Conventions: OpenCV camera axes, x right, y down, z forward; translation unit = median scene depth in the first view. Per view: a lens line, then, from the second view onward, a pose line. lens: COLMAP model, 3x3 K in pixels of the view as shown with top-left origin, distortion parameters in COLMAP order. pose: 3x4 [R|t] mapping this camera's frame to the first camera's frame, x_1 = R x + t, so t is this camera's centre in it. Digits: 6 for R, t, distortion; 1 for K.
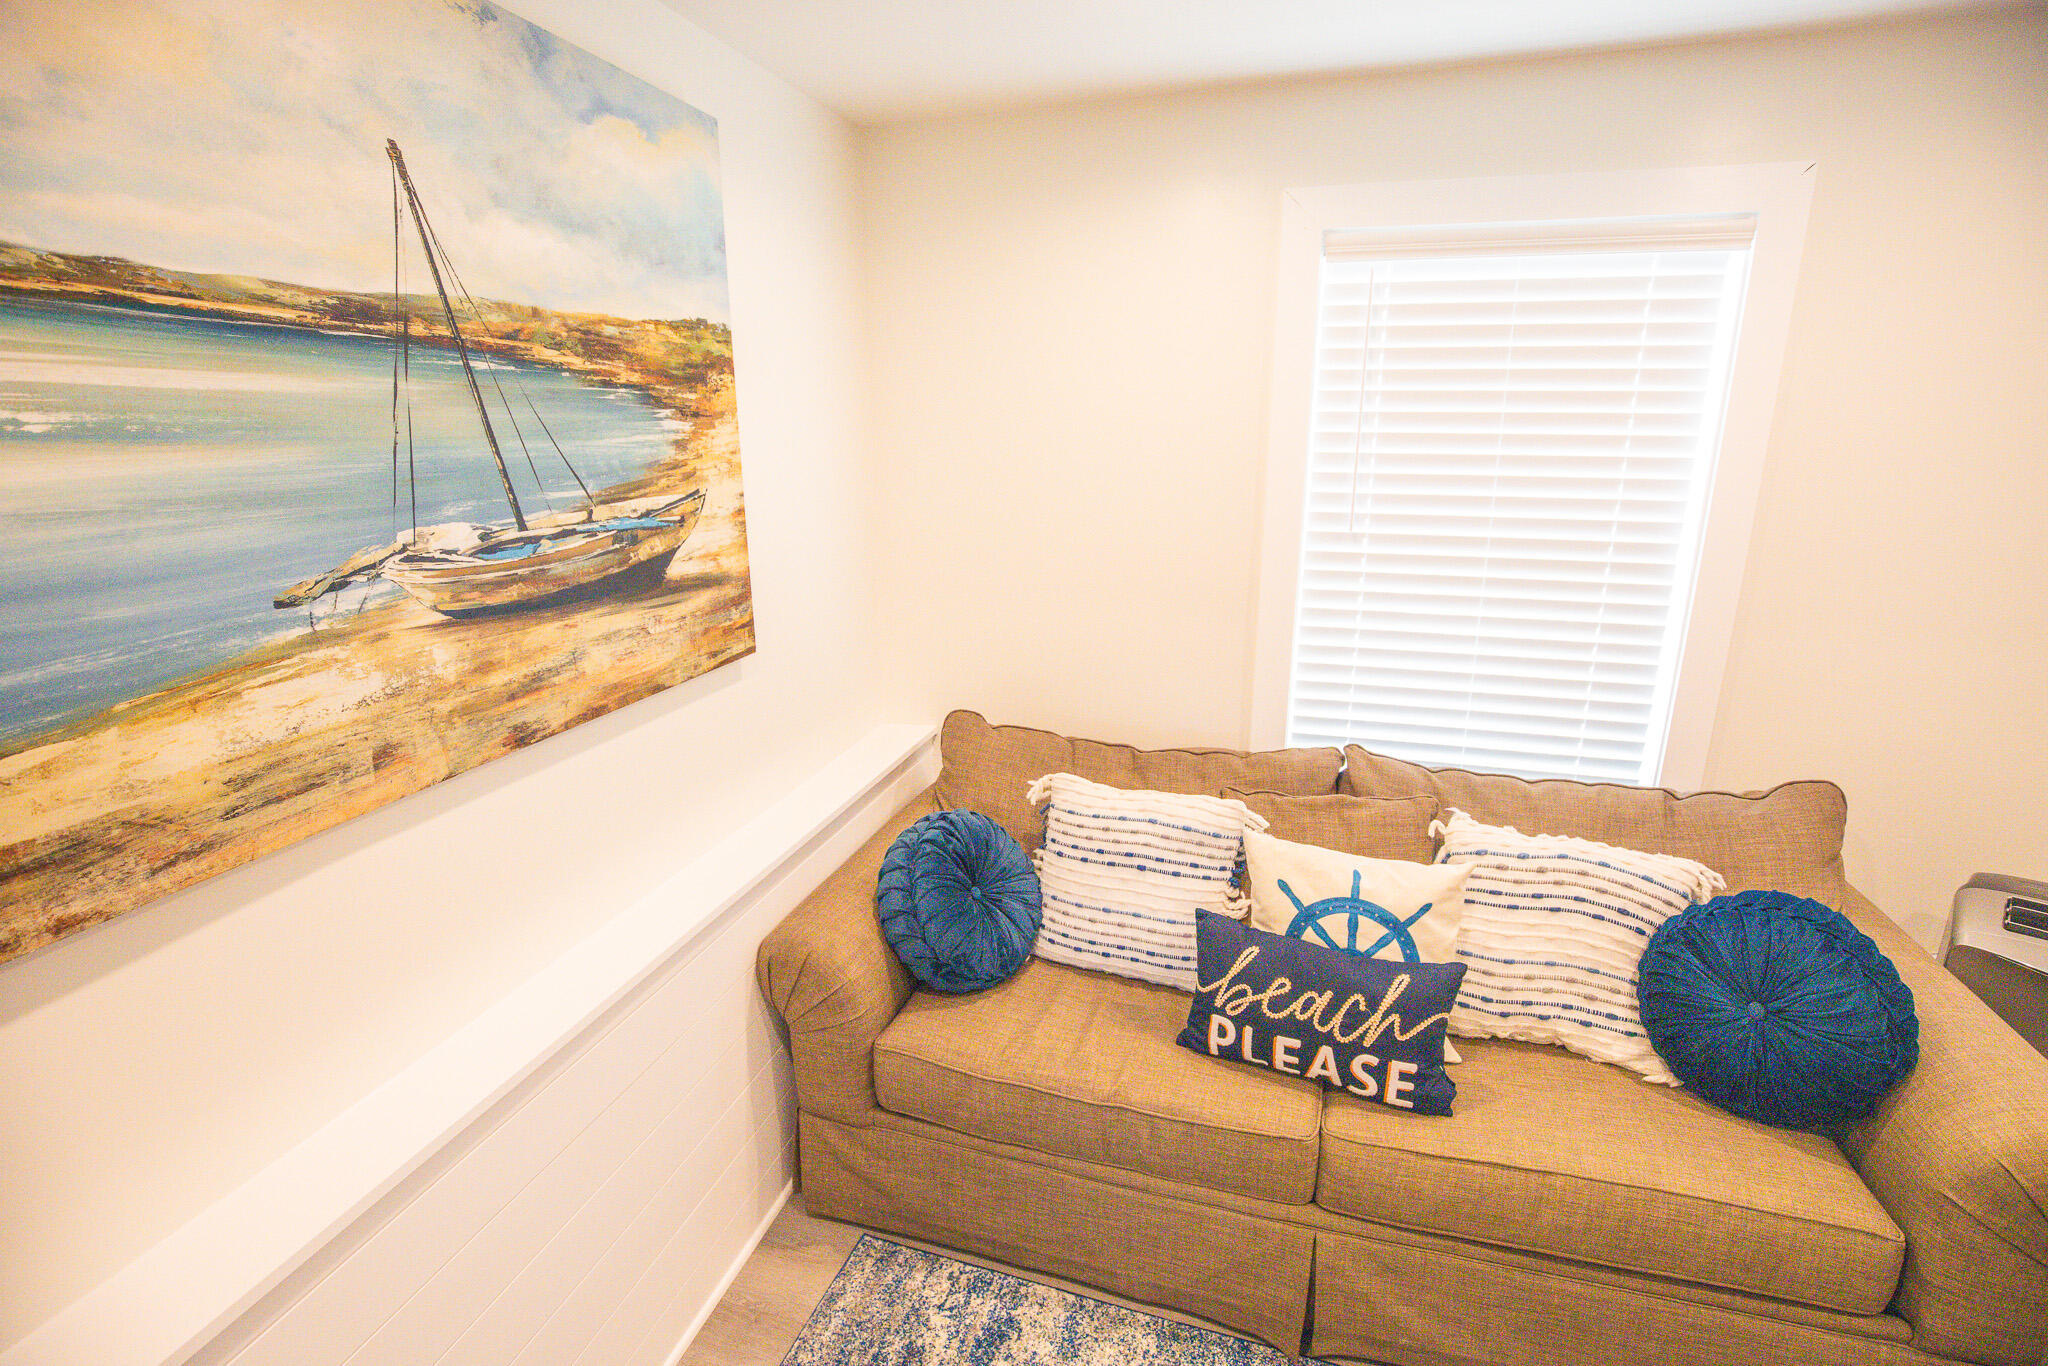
lens RADIAL K [[932.0, 0, 1018.5], [0, 932.0, 679.9], [0, 0, 1]] dist [-0.035461, 0.006901]
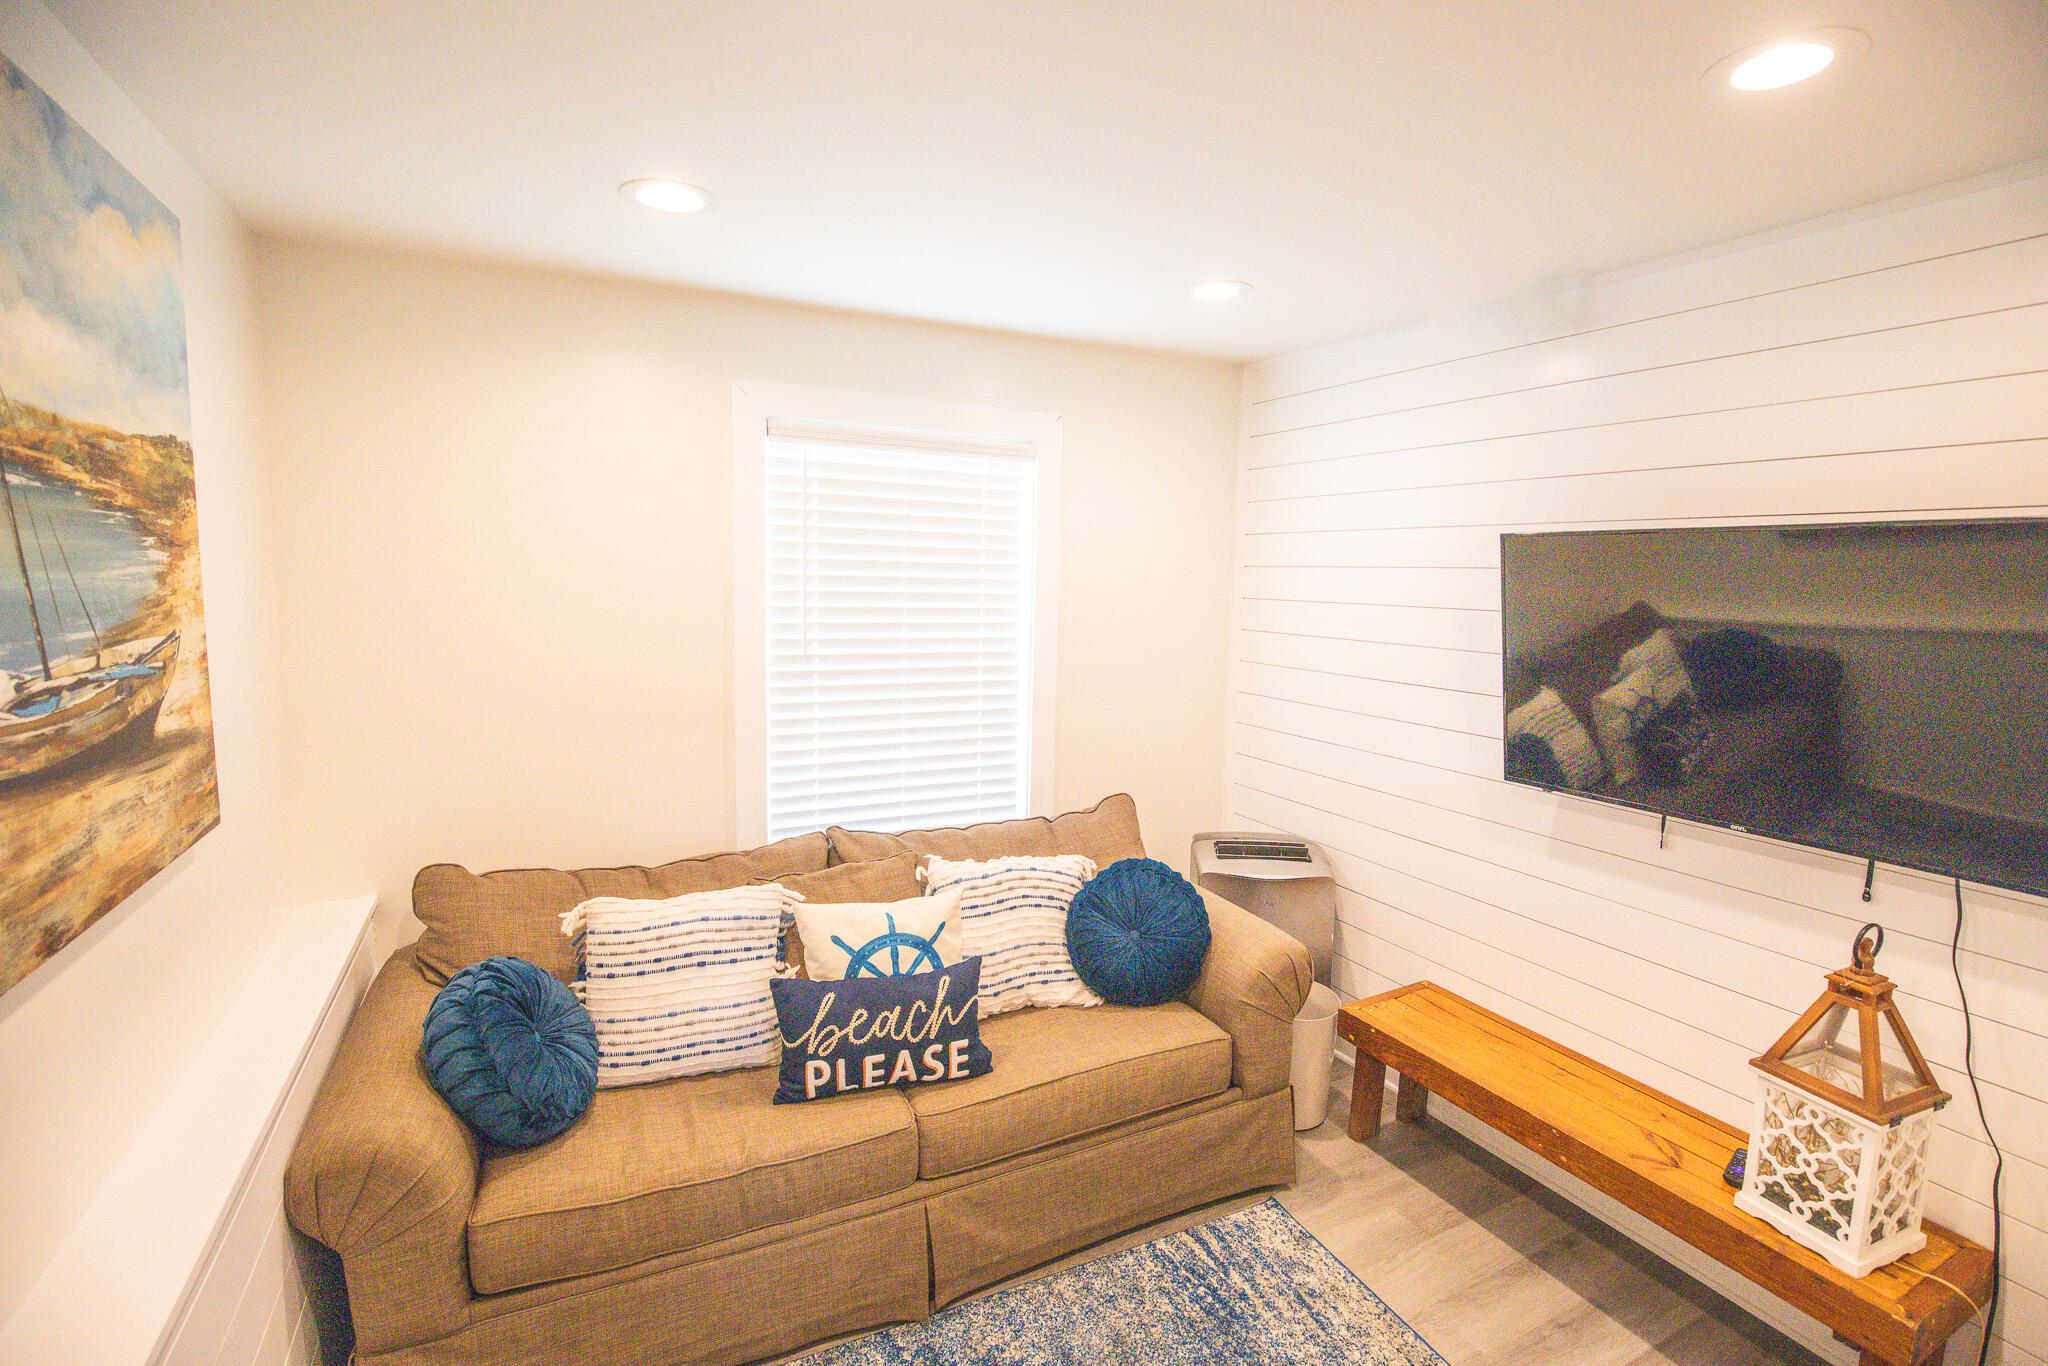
lens RADIAL K [[932.0, 0, 1023.9], [0, 932.0, 683.7], [0, 0, 1]] dist [-0.035461, 0.006901]
pose [[0.732366, -0.061522, 0.678126, -0.348354], [0.156755, 0.984393, -0.079985, 0.029099], [-0.662622, 0.164877, 0.730580, -0.105925]]
